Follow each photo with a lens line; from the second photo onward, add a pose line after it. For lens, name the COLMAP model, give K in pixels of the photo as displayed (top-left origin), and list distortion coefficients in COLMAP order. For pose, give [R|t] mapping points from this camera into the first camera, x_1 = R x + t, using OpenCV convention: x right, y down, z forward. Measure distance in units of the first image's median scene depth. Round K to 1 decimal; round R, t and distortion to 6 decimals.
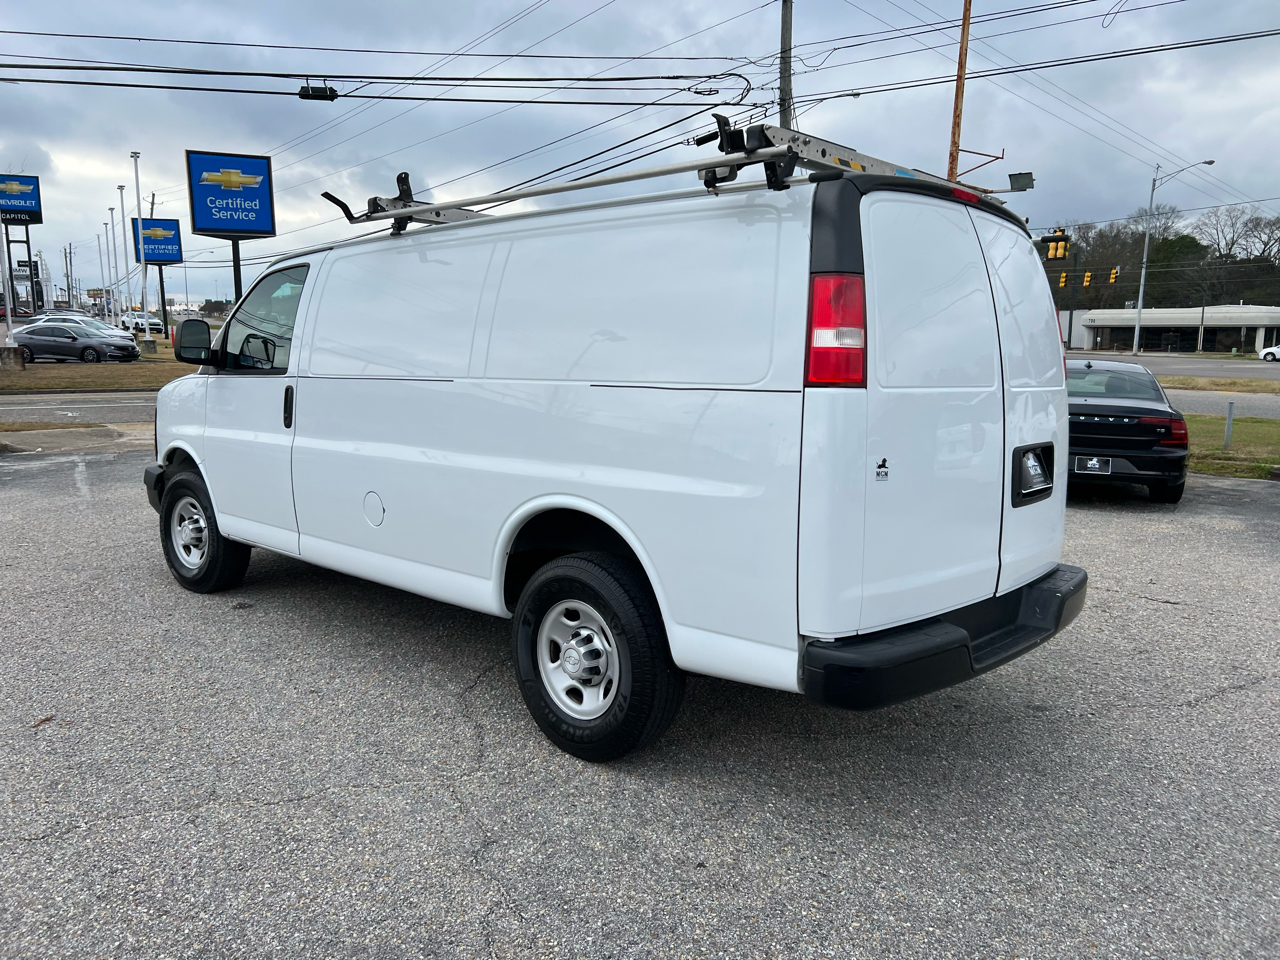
lens RADIAL K [[958.4, 0, 635.2], [0, 958.4, 481.9], [0, 0, 1]] dist [0.053751, -0.057691]
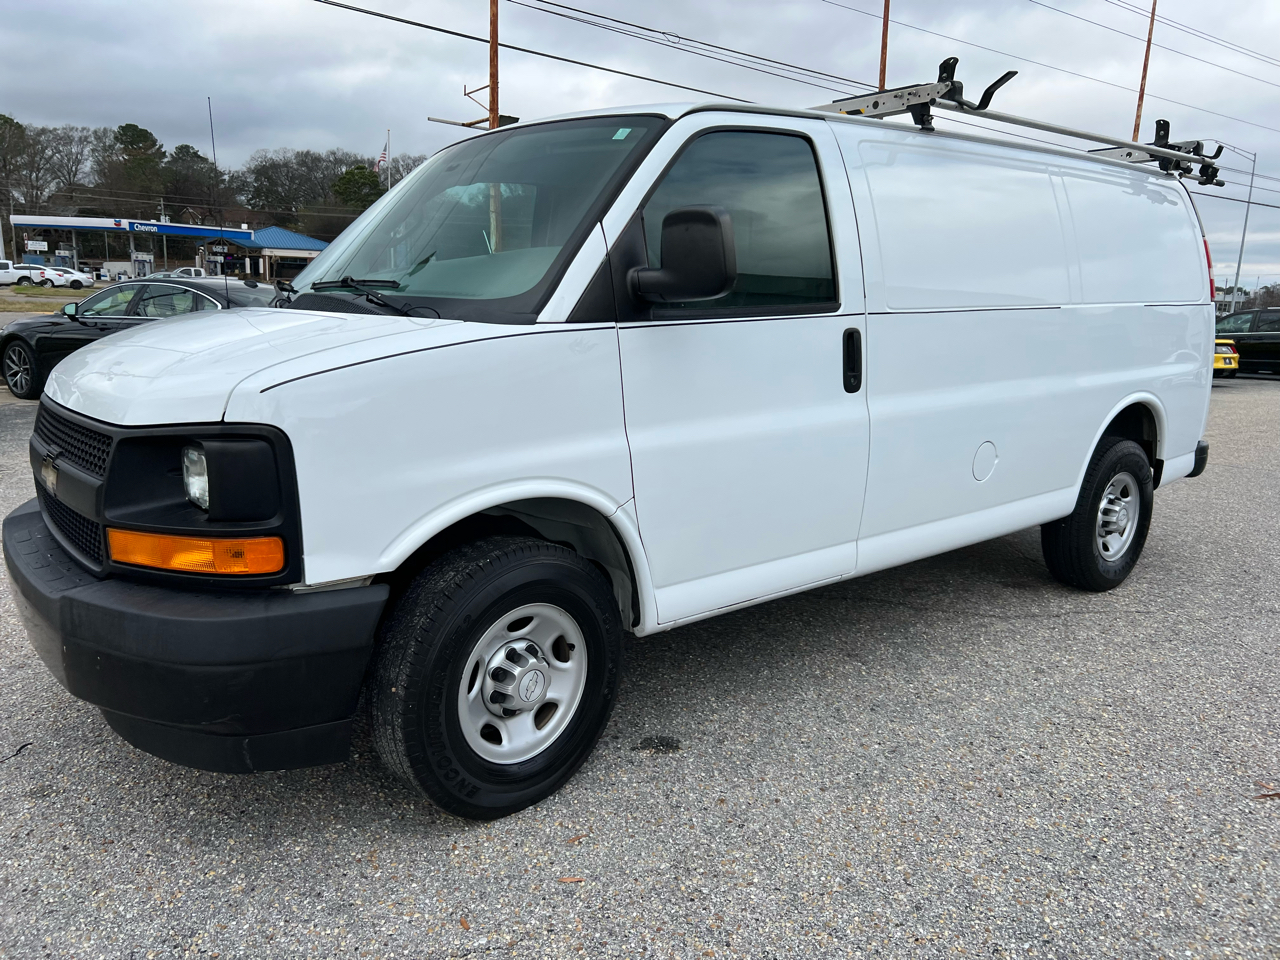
lens RADIAL K [[958.4, 0, 633.7], [0, 958.4, 484.8], [0, 0, 1]] dist [0.053751, -0.057691]
pose [[0.130357, -0.205934, 0.969844, -1.034923], [0.118458, 0.974419, 0.190984, -0.138095], [-0.984365, 0.089990, 0.151417, 1.049894]]
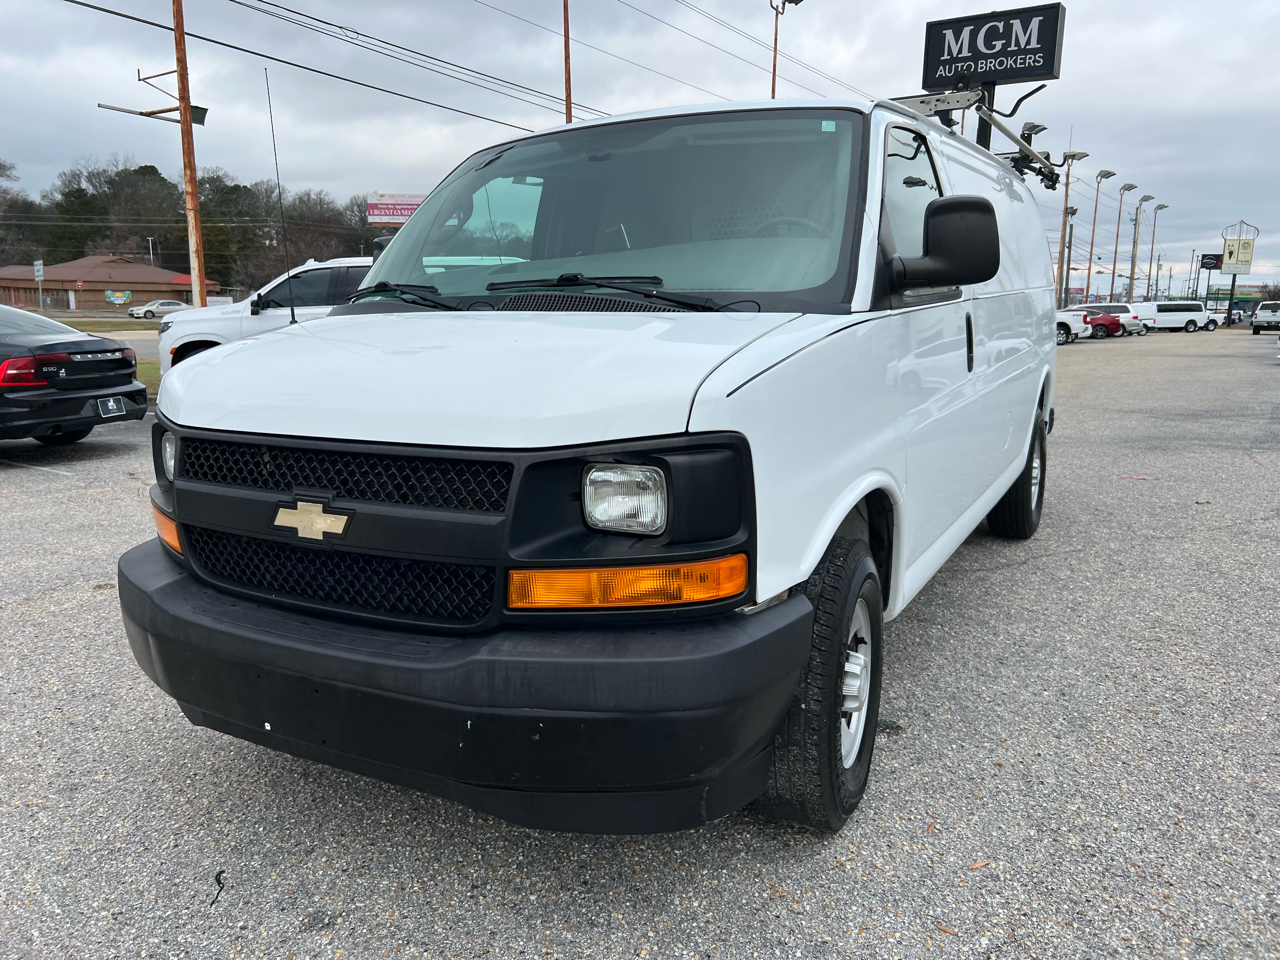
lens RADIAL K [[958.4, 0, 630.9], [0, 958.4, 467.1], [0, 0, 1]] dist [0.053751, -0.057691]
pose [[-0.237940, -0.180455, 0.954369, -0.995653], [0.138541, 0.966237, 0.217240, -0.177781], [-0.961348, 0.183909, -0.204906, 1.398683]]
